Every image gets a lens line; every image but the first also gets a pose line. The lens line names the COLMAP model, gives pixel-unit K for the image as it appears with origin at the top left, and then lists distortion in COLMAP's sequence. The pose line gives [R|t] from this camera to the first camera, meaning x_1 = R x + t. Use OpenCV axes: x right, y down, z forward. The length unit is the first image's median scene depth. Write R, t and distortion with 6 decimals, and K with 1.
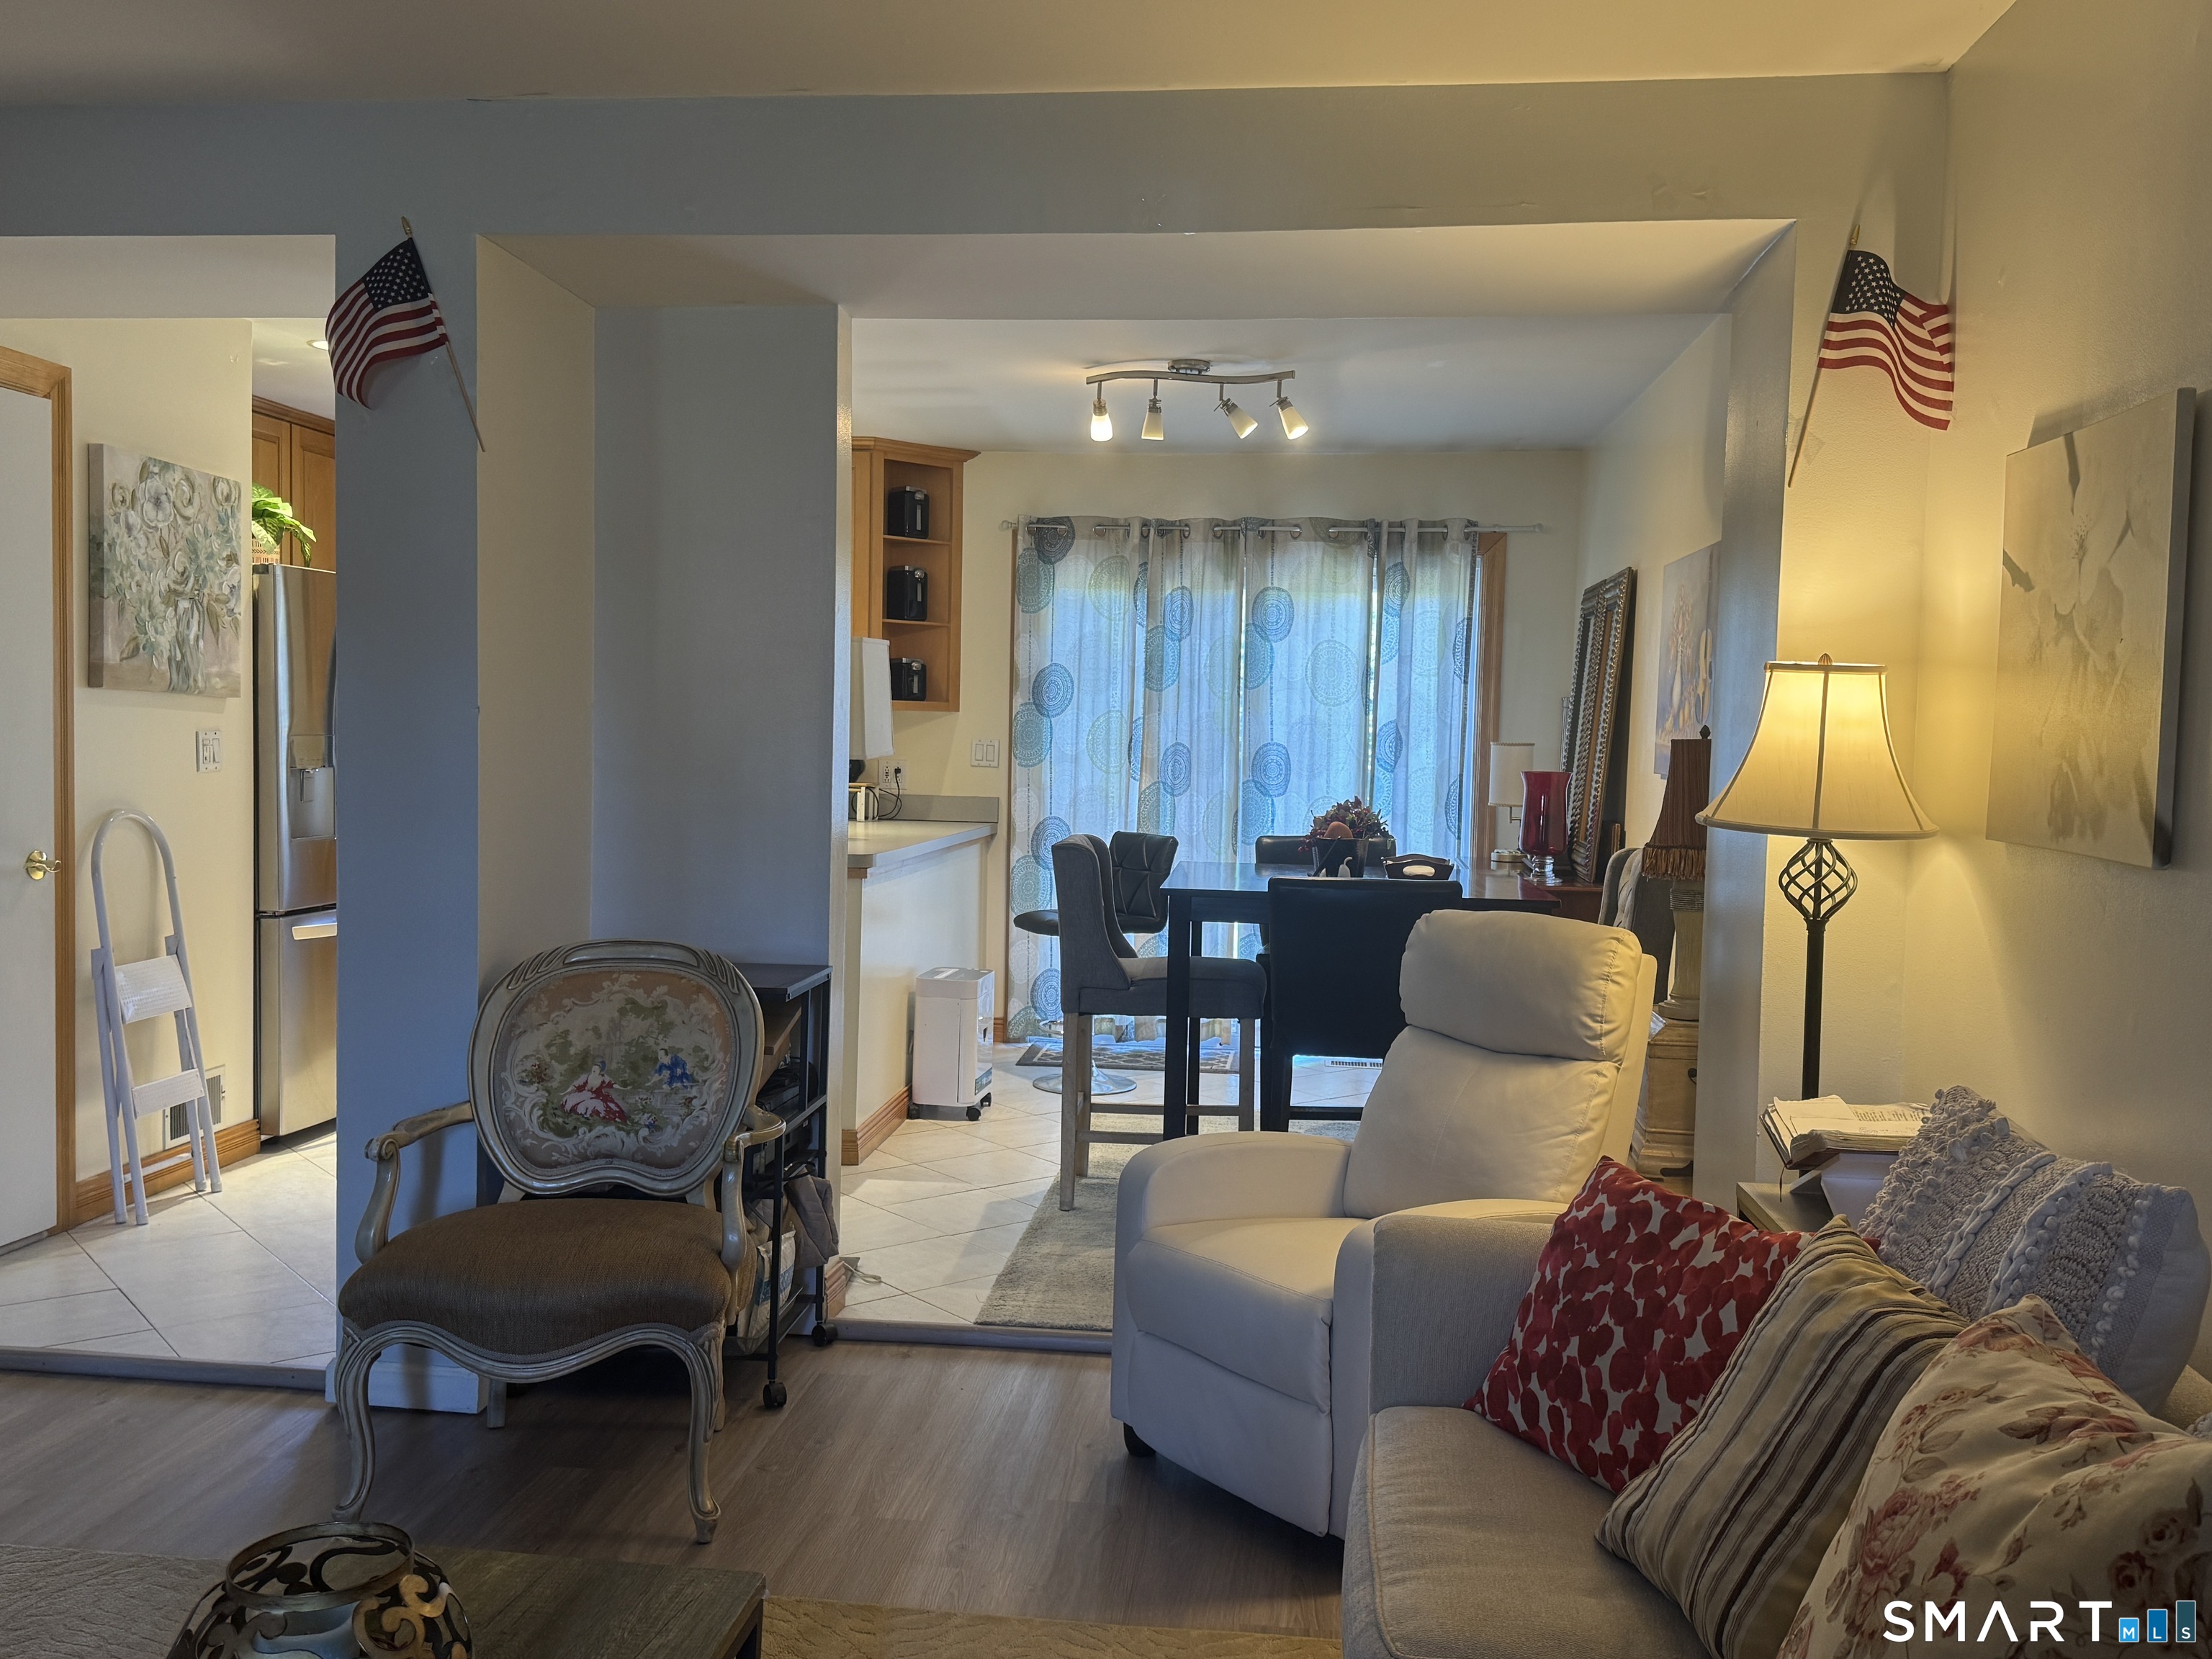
lens RADIAL K [[1844.5, 0, 1105.2], [0, 1844.5, 867.1], [0, 0, 1]] dist [0.051119, -0.084794]
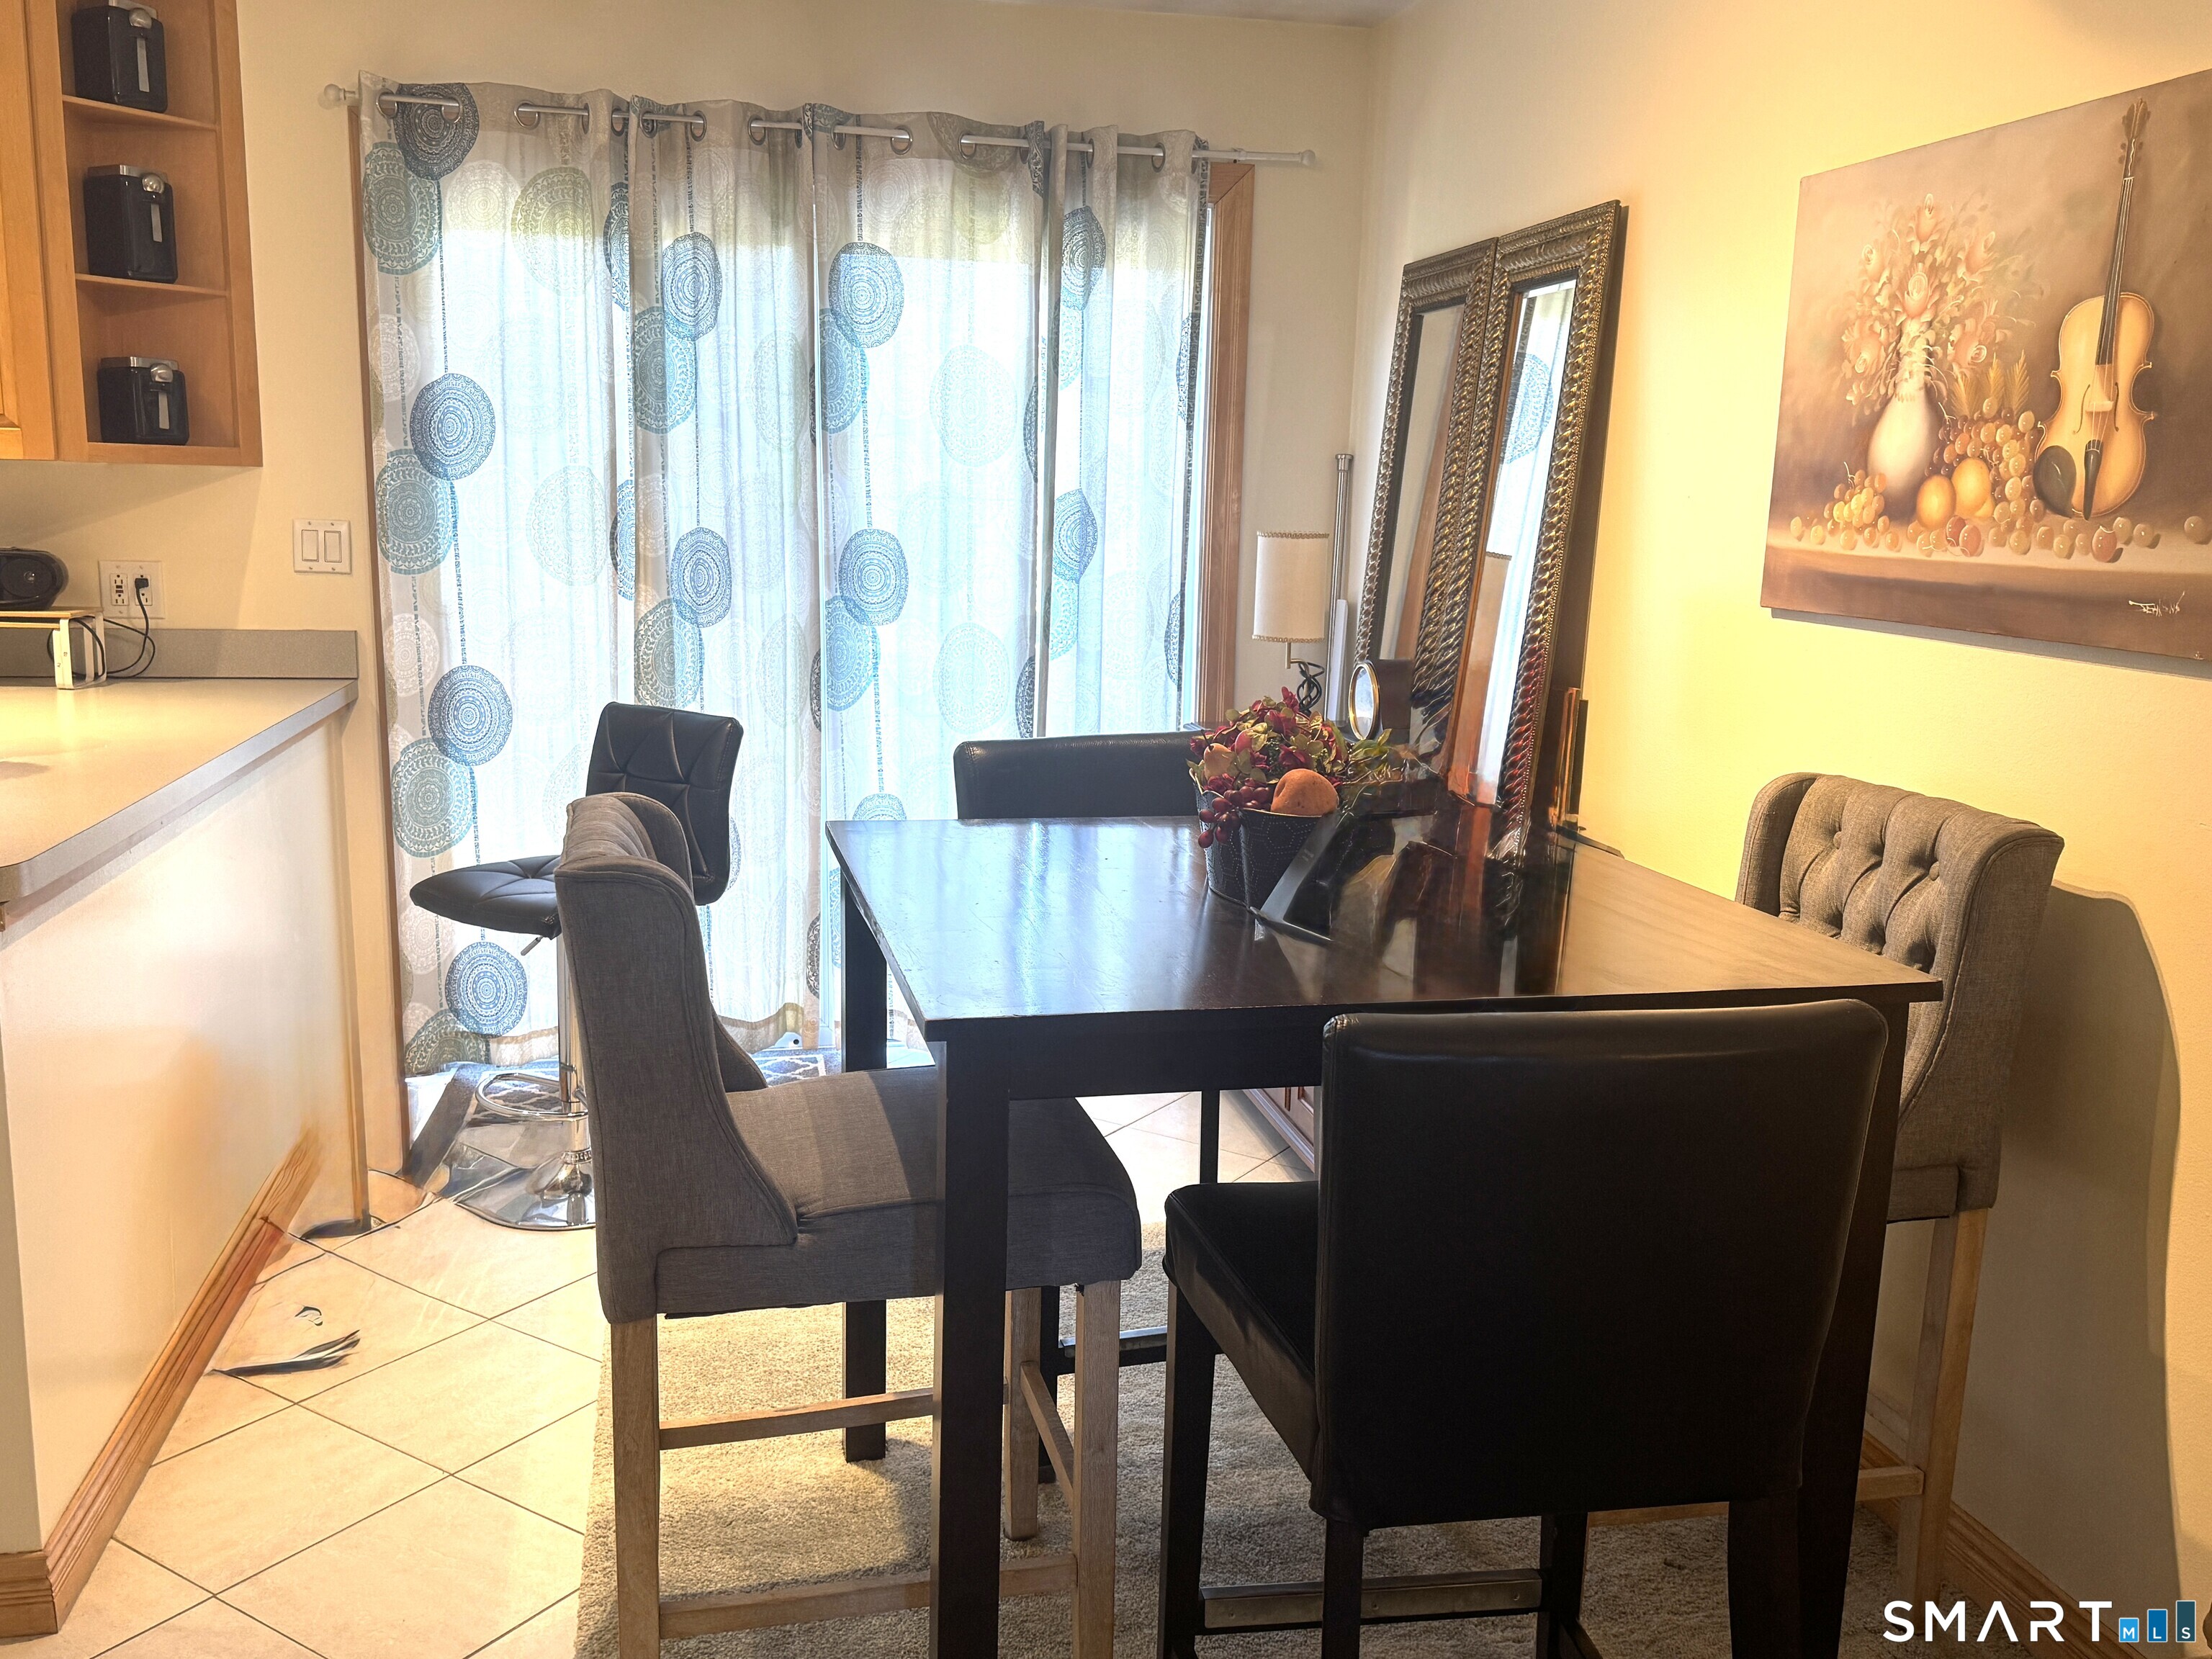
lens RADIAL K [[1844.5, 0, 1105.2], [0, 1844.5, 867.1], [0, 0, 1]] dist [0.051119, -0.084794]
pose [[0.946553, -0.060773, 0.316772, -0.027975], [0.019616, 0.991118, 0.131531, -0.037839], [-0.321952, -0.118287, 0.939337, 0.431912]]
